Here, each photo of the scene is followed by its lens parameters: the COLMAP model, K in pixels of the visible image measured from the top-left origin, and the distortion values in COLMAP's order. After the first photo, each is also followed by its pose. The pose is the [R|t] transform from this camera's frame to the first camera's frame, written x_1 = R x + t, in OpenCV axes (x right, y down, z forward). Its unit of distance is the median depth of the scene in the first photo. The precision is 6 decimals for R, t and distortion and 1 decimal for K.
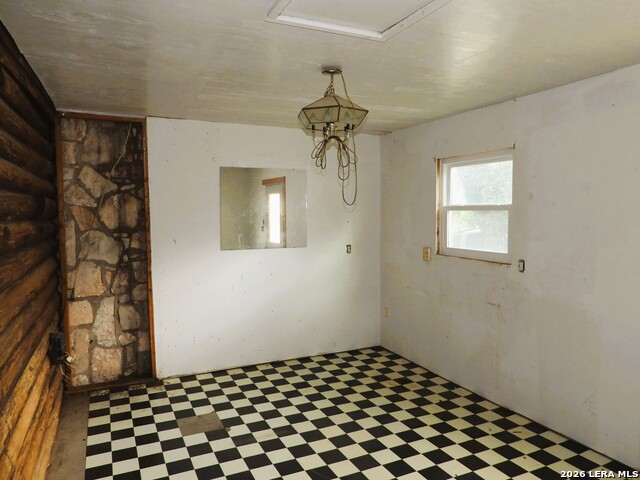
lens RADIAL K [[458.3, 0, 320.7], [0, 458.3, 240.0], [0, 0, 1]] dist [-0.009825, -0.000431]
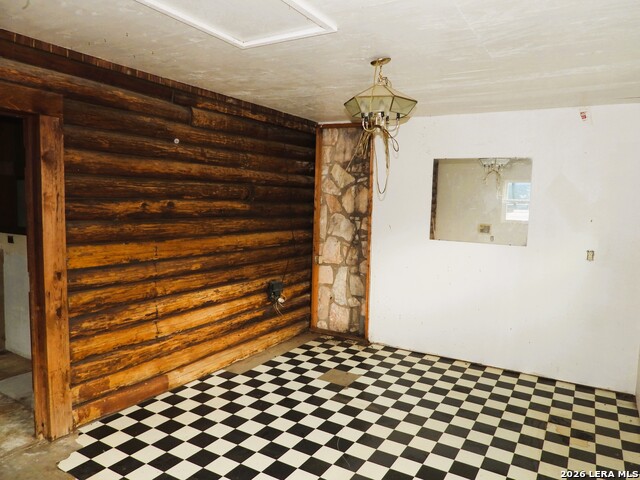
lens RADIAL K [[458.3, 0, 320.7], [0, 458.3, 240.0], [0, 0, 1]] dist [-0.009825, -0.000431]
pose [[0.560210, 0.094300, -0.822966, 0.545911], [-0.086132, 0.994745, 0.055352, -0.013331], [0.823861, 0.039875, 0.565388, 0.224607]]
